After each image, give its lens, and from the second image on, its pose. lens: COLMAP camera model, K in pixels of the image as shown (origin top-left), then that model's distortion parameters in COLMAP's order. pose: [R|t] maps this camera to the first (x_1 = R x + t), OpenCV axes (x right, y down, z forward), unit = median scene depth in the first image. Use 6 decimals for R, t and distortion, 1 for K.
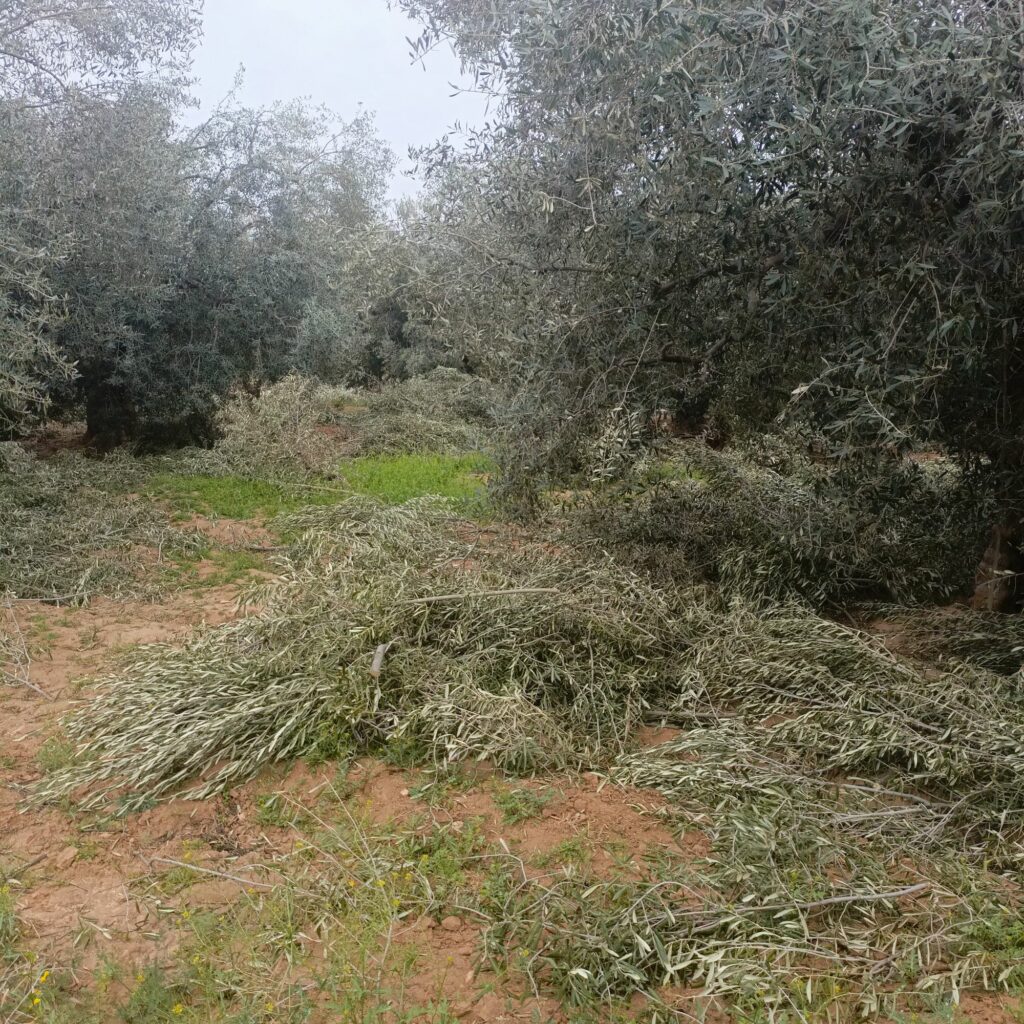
lens RADIAL K [[1064.5, 0, 513.0], [0, 1064.5, 512.2], [0, 0, 1]] dist [0.022067, 0.000000]
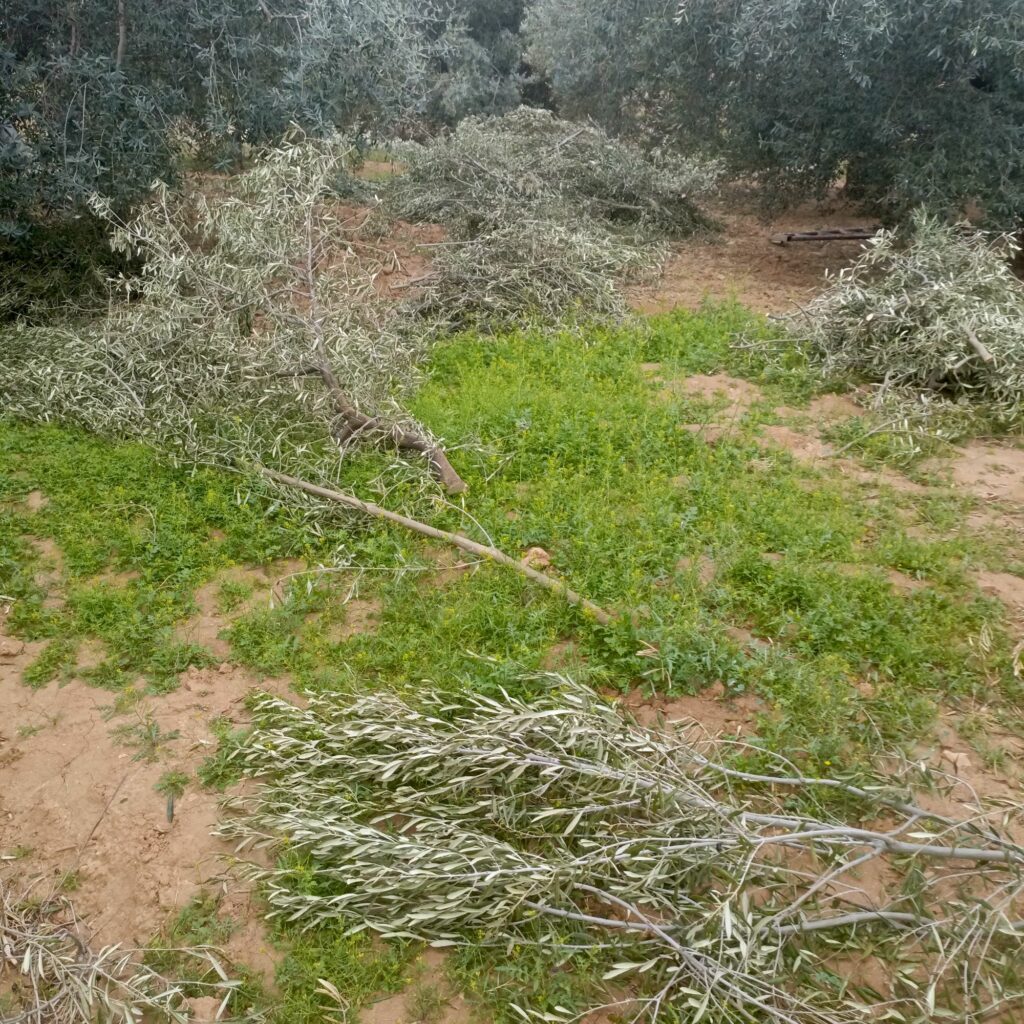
lens RADIAL K [[1064.5, 0, 510.0], [0, 1064.5, 512.2], [0, 0, 1]] dist [0.022067, 0.000000]
pose [[0.999781, 0.020833, 0.001800, -0.118615], [-0.020675, 0.971952, 0.234268, -0.086330], [0.003131, -0.234254, 0.972170, 0.558013]]
